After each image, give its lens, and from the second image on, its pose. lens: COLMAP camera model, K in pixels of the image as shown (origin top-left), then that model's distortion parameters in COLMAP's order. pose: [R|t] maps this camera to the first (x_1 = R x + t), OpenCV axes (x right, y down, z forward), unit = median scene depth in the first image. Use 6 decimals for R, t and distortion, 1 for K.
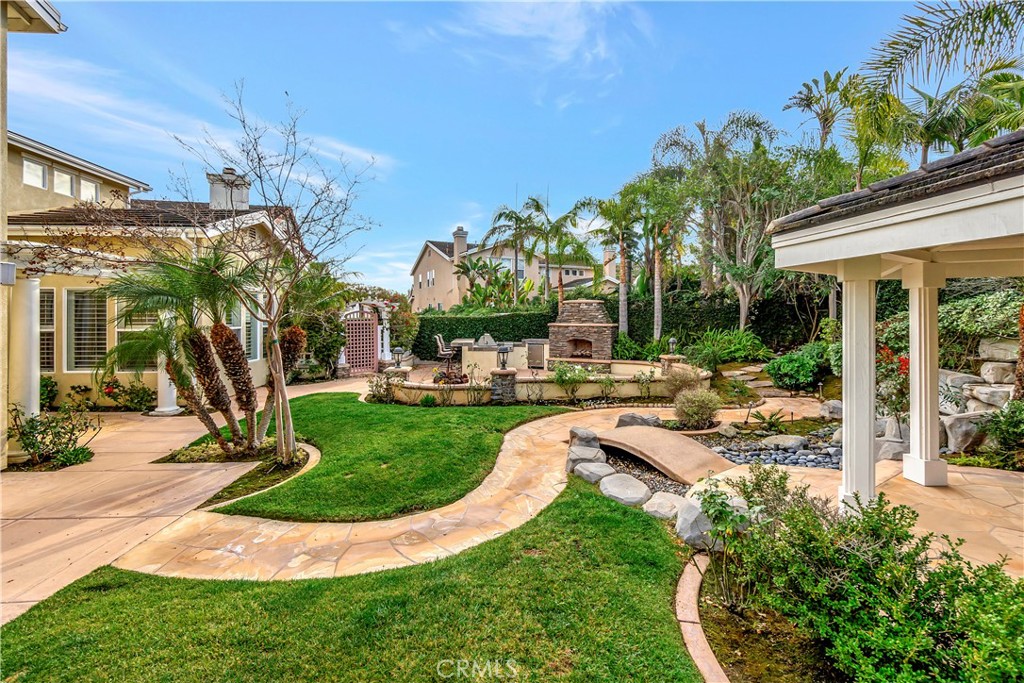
lens RADIAL K [[444.1, 0, 505.9], [0, 444.1, 340.6], [0, 0, 1]] dist [-0.003266, 0.000098]
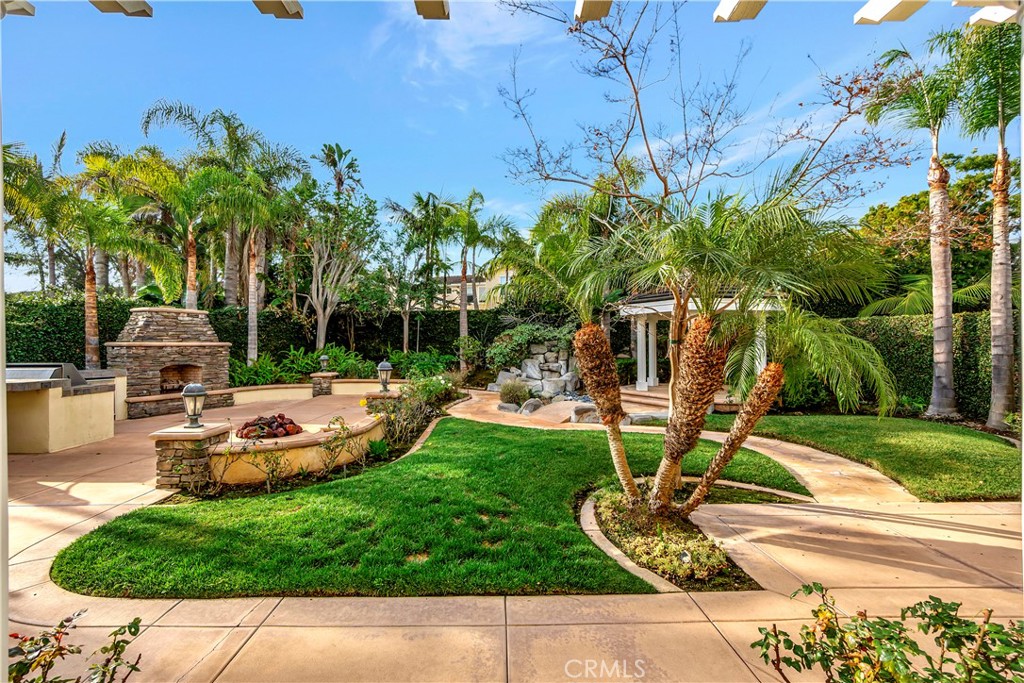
lens RADIAL K [[444.1, 0, 505.9], [0, 444.1, 340.6], [0, 0, 1]] dist [-0.003266, 0.000098]
pose [[0.061126, 0.008761, 0.998092, -0.494037], [0.047024, 0.998826, -0.011647, -0.008884], [-0.997022, 0.047647, 0.060642, 0.458392]]
